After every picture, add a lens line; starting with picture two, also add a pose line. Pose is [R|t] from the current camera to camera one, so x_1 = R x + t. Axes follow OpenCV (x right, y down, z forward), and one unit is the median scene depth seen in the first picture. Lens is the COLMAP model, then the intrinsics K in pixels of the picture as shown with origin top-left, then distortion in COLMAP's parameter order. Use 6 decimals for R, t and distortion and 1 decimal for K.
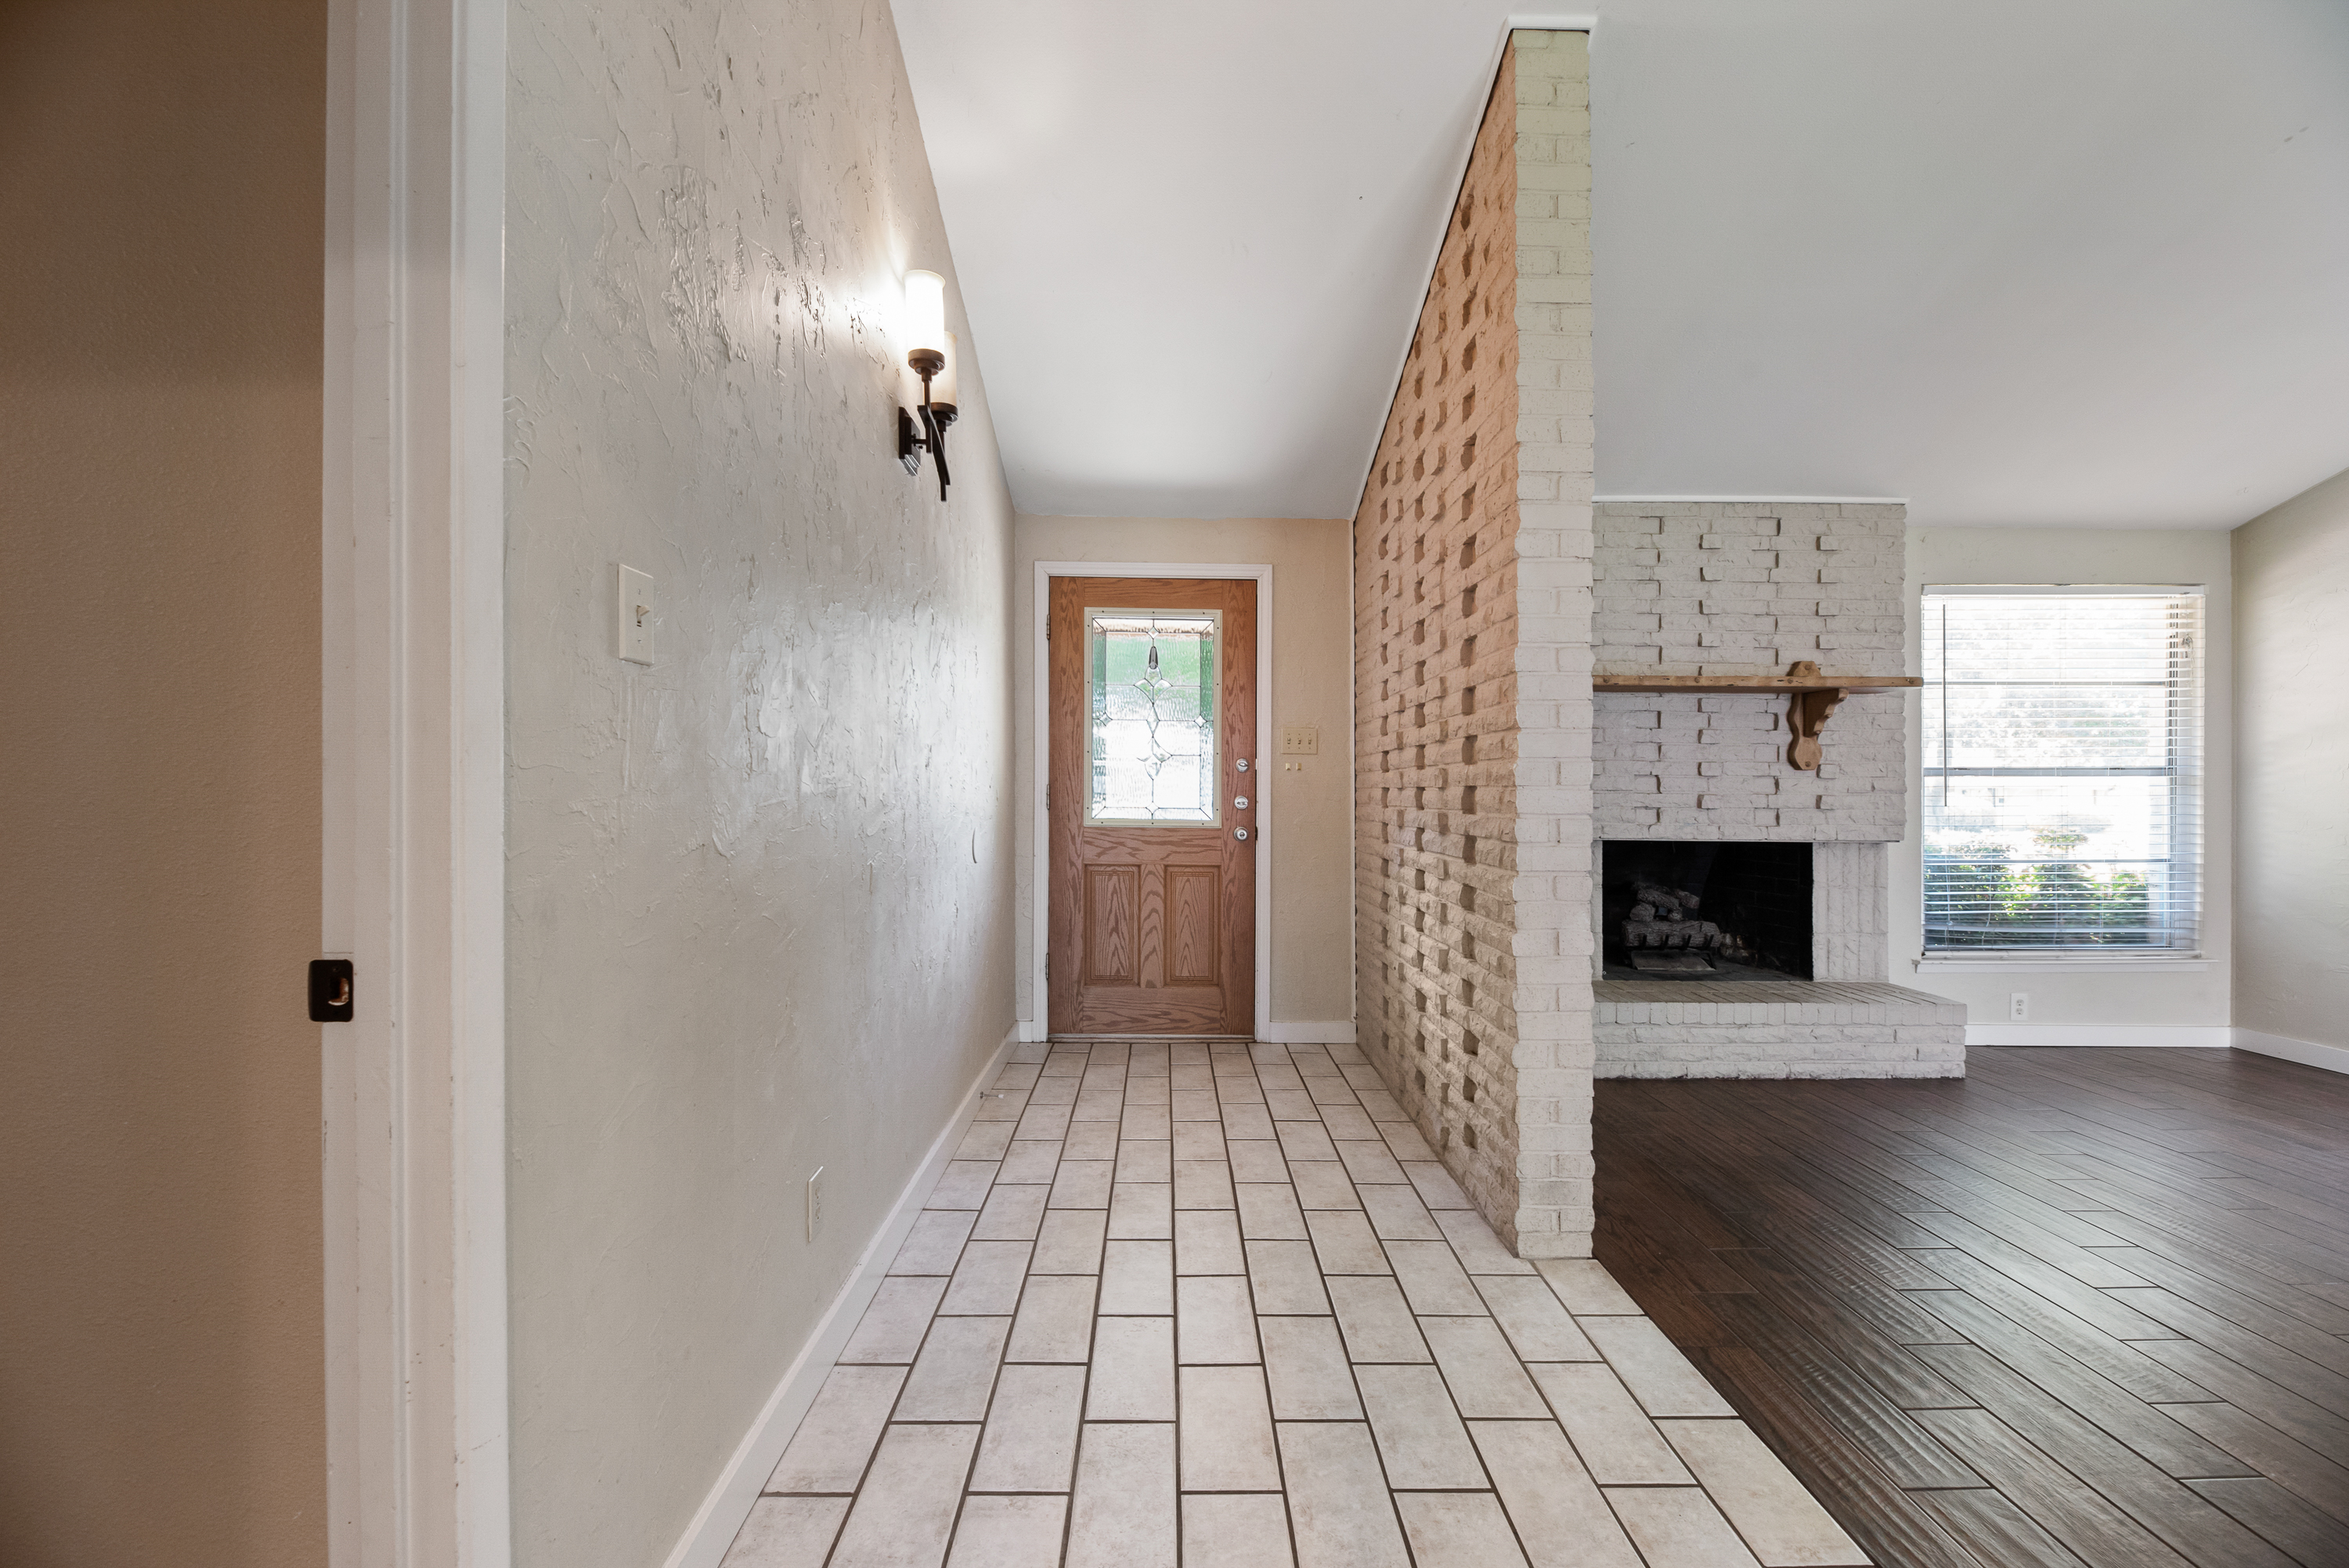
lens RADIAL K [[954.7, 0, 1179.2], [0, 954.7, 794.8], [0, 0, 1]] dist [0.000039, -0.000361]
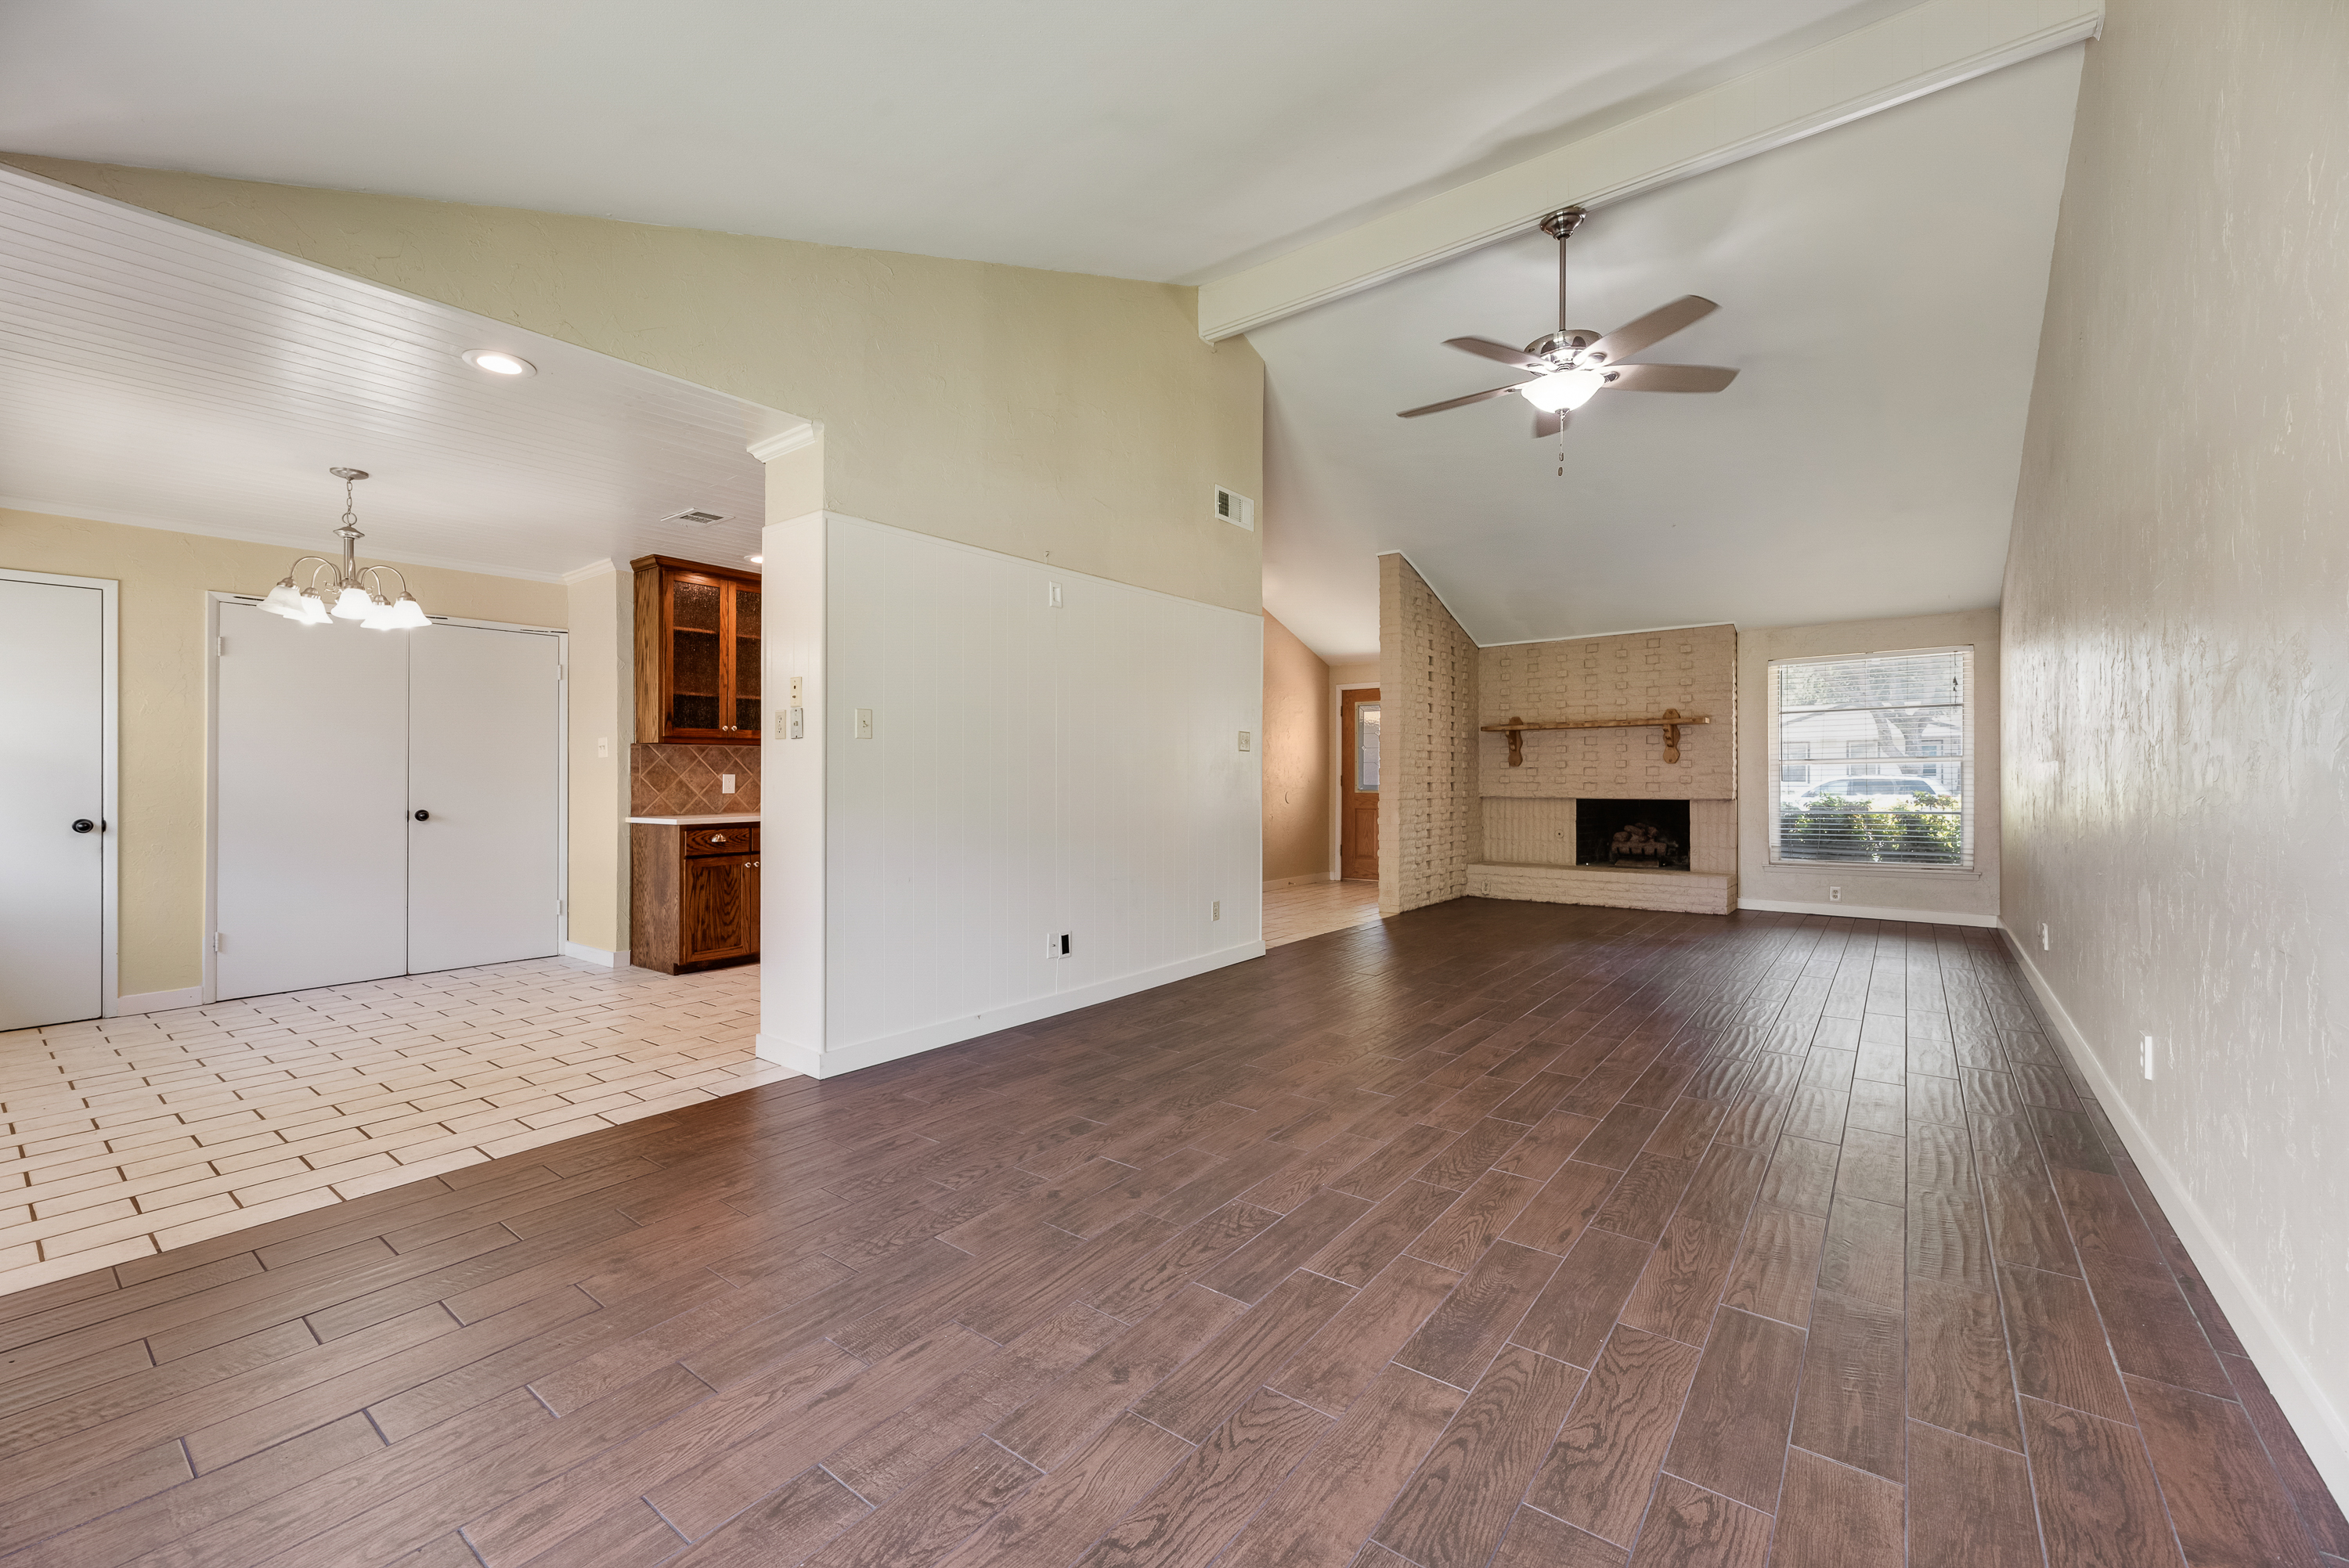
lens RADIAL K [[954.7, 0, 1174.0], [0, 954.7, 781.3], [0, 0, 1]] dist [0.000039, -0.000361]
pose [[0.780125, -0.010009, -0.625544, 1.071355], [0.011192, 0.999935, -0.002043, 0.003786], [0.625524, -0.005407, 0.780186, -1.192329]]
